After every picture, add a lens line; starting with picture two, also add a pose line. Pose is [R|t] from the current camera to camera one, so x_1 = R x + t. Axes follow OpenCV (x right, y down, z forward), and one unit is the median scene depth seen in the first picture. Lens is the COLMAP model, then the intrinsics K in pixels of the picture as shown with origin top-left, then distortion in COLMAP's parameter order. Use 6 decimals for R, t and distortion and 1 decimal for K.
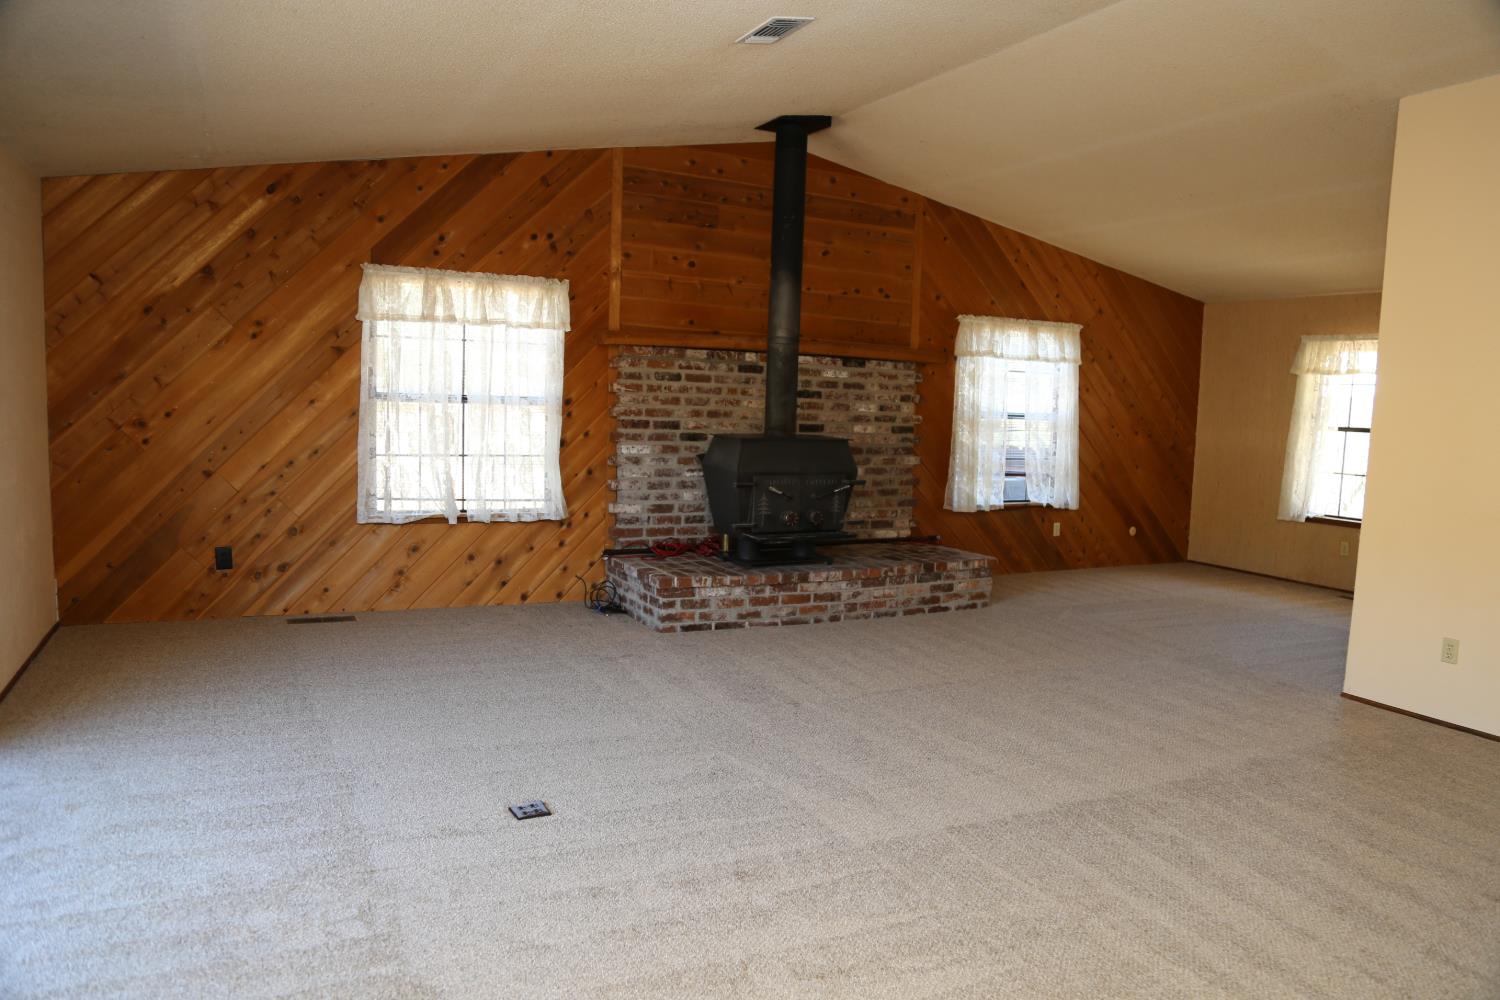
lens RADIAL K [[1026.8, 0, 748.2], [0, 1026.8, 508.4], [0, 0, 1]] dist [-0.134256, 0.084348]
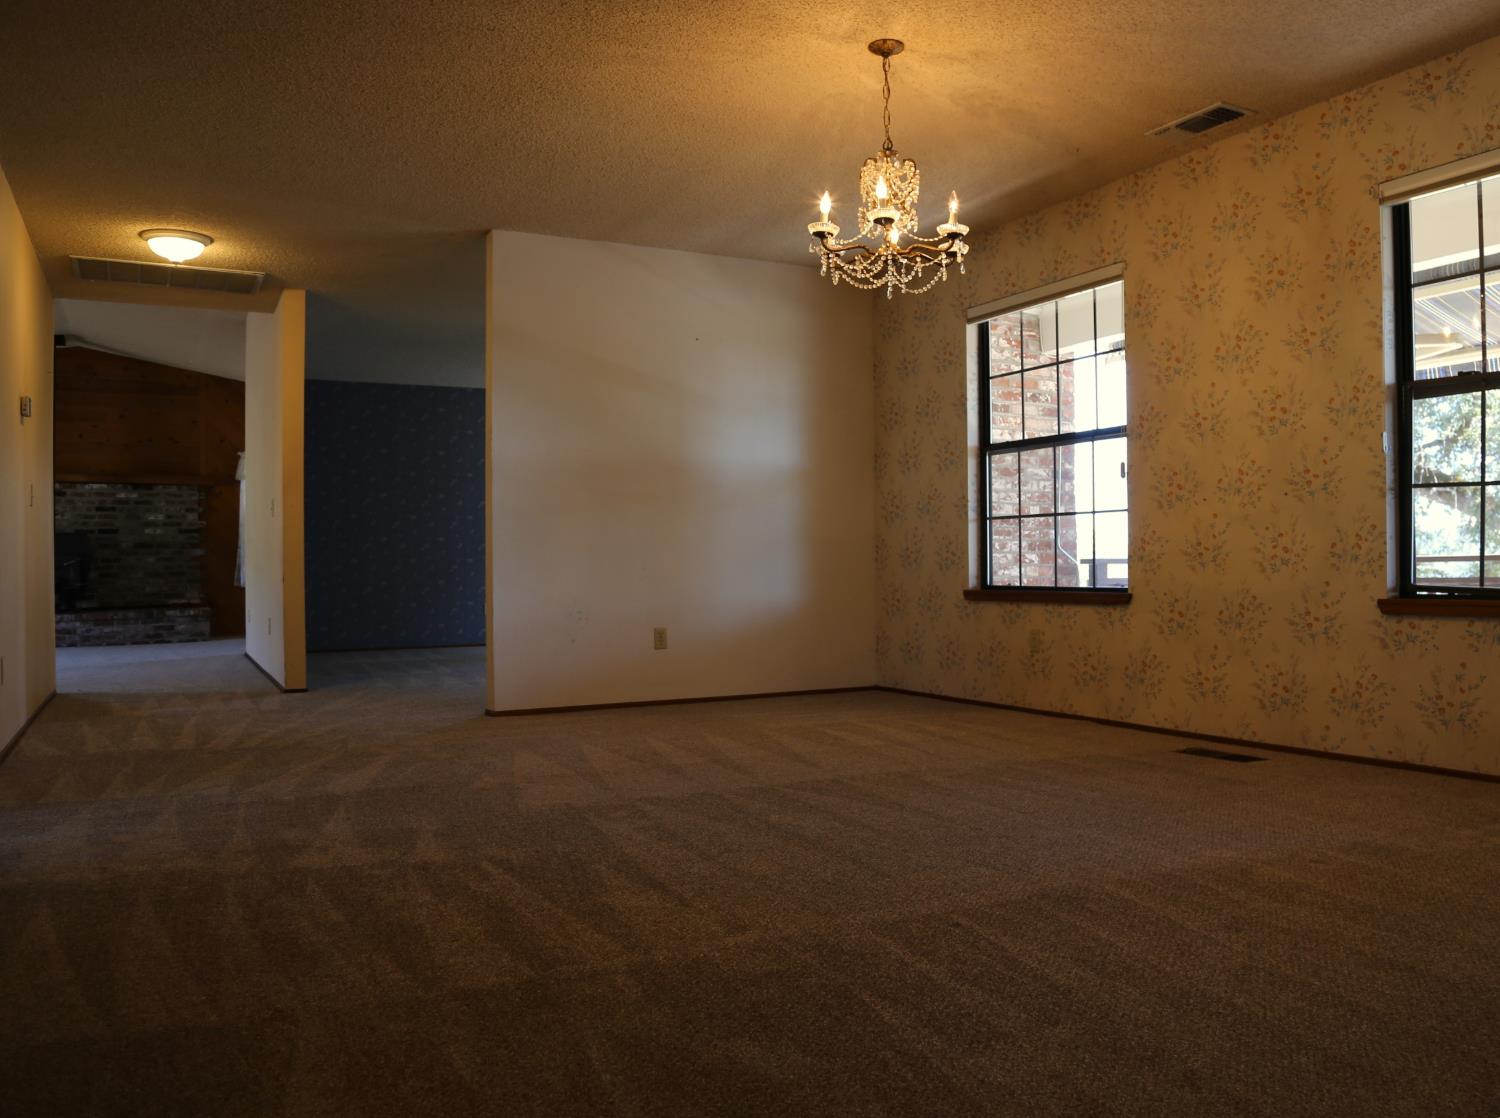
lens RADIAL K [[1222.8, 0, 750.0], [0, 1222.8, 559.0], [0, 0, 1]] dist [-0.019489, -0.003048]
pose [[0.998977, -0.044632, -0.007324, 1.107182], [0.043554, 0.992952, -0.110228, 0.218814], [0.012192, 0.109796, 0.993879, -0.833920]]
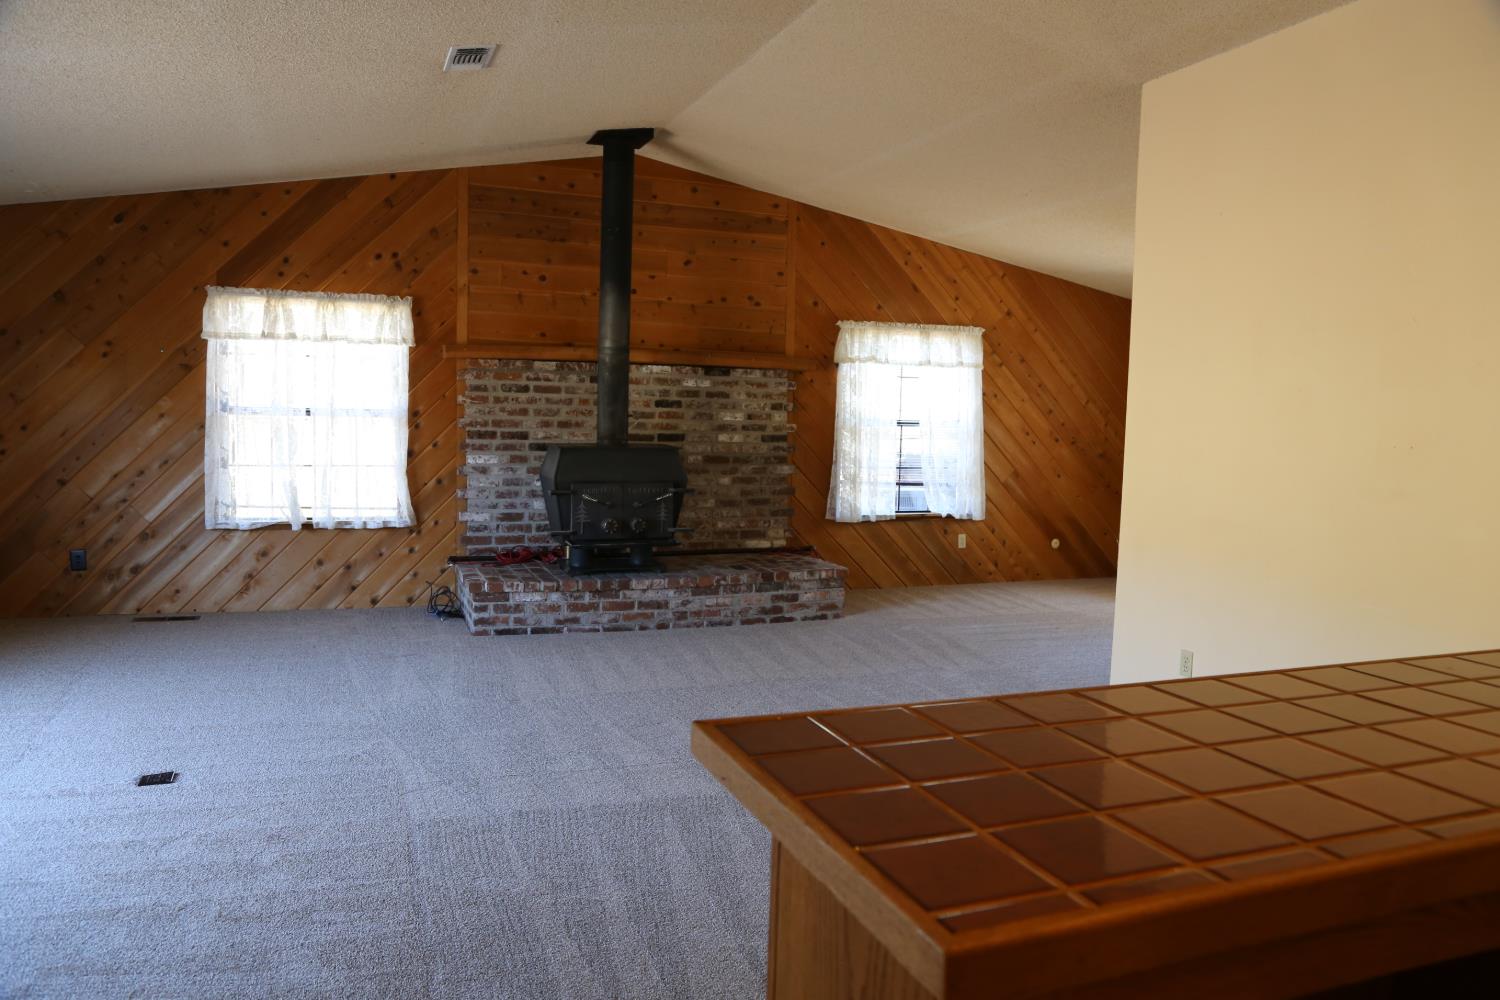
lens RADIAL K [[1078.5, 0, 750.0], [0, 1078.5, 500.0], [0, 0, 1]] dist [-0.118538, 0.083072]
pose [[0.994428, -0.000981, -0.105415, 0.270582], [-0.001669, 0.999685, -0.025041, 0.009716], [0.105406, 0.025078, 0.994113, -0.039564]]
